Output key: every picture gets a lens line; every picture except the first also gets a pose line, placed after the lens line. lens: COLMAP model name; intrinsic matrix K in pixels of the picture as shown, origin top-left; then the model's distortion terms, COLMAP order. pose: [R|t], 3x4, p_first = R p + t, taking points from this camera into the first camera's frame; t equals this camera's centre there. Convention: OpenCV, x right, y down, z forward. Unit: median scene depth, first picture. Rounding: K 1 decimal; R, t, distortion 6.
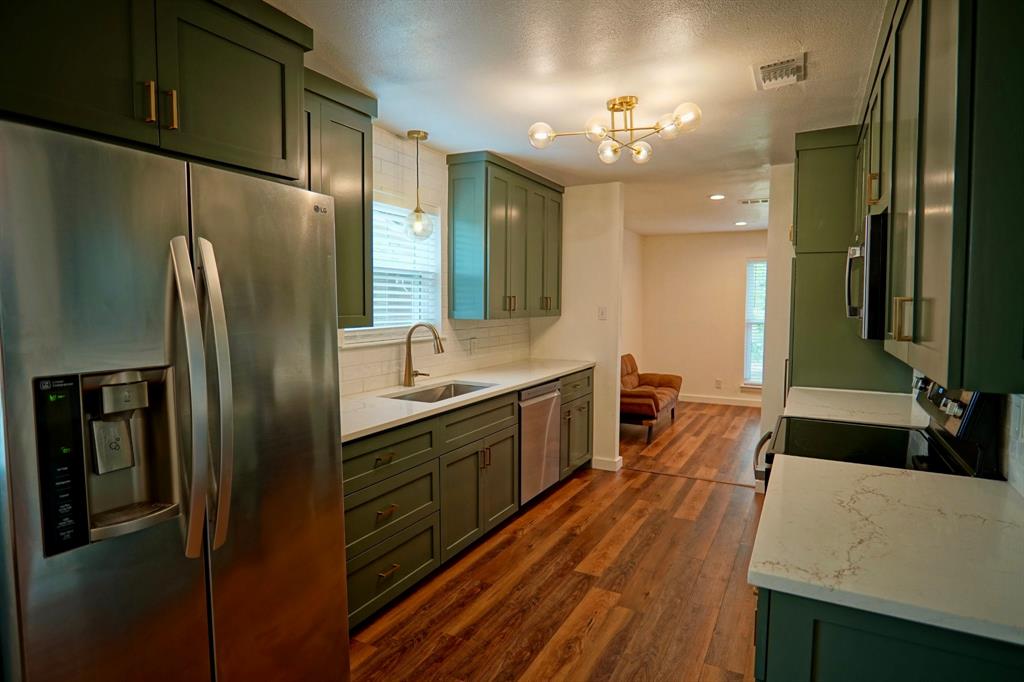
lens RADIAL K [[543.2, 0, 525.9], [0, 543.2, 338.8], [0, 0, 1]] dist [-0.019354, -0.000223]
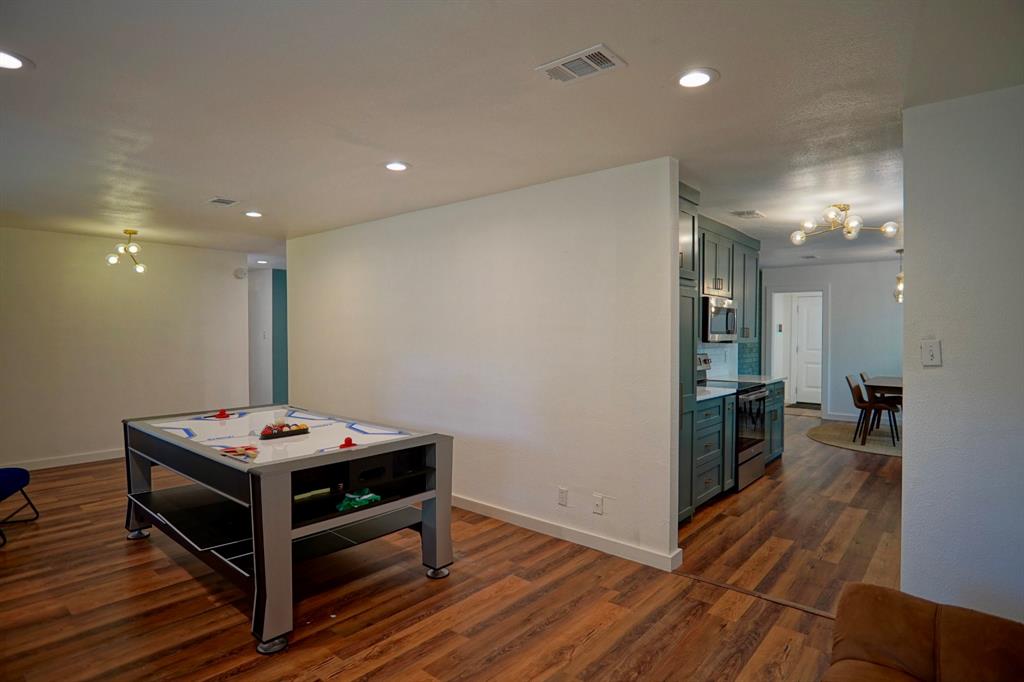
lens RADIAL K [[543.2, 0, 525.9], [0, 543.2, 338.8], [0, 0, 1]] dist [-0.019354, -0.000223]
pose [[-0.977429, -0.005670, 0.211186, 0.690256], [0.010801, 0.996991, 0.076755, -0.159890], [-0.210986, 0.077304, -0.974427, 2.575133]]
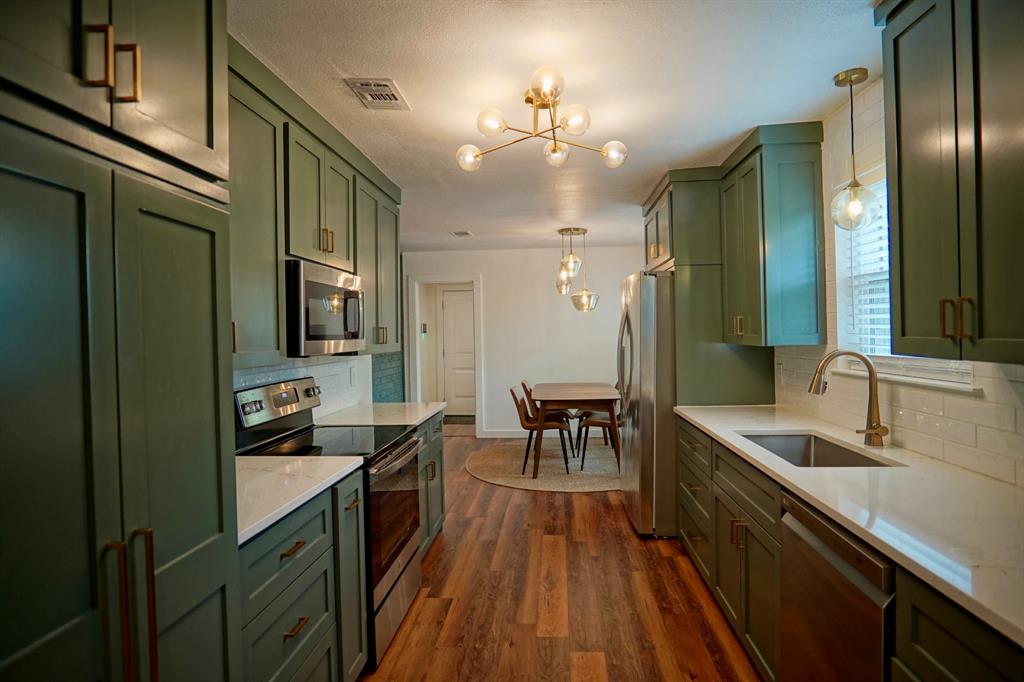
lens RADIAL K [[543.2, 0, 525.9], [0, 543.2, 338.8], [0, 0, 1]] dist [-0.019354, -0.000223]
pose [[-0.911692, 0.023063, -0.410226, 0.516644], [-0.007723, 0.997285, 0.073229, -0.102368], [0.410801, 0.069931, -0.909039, 1.649734]]
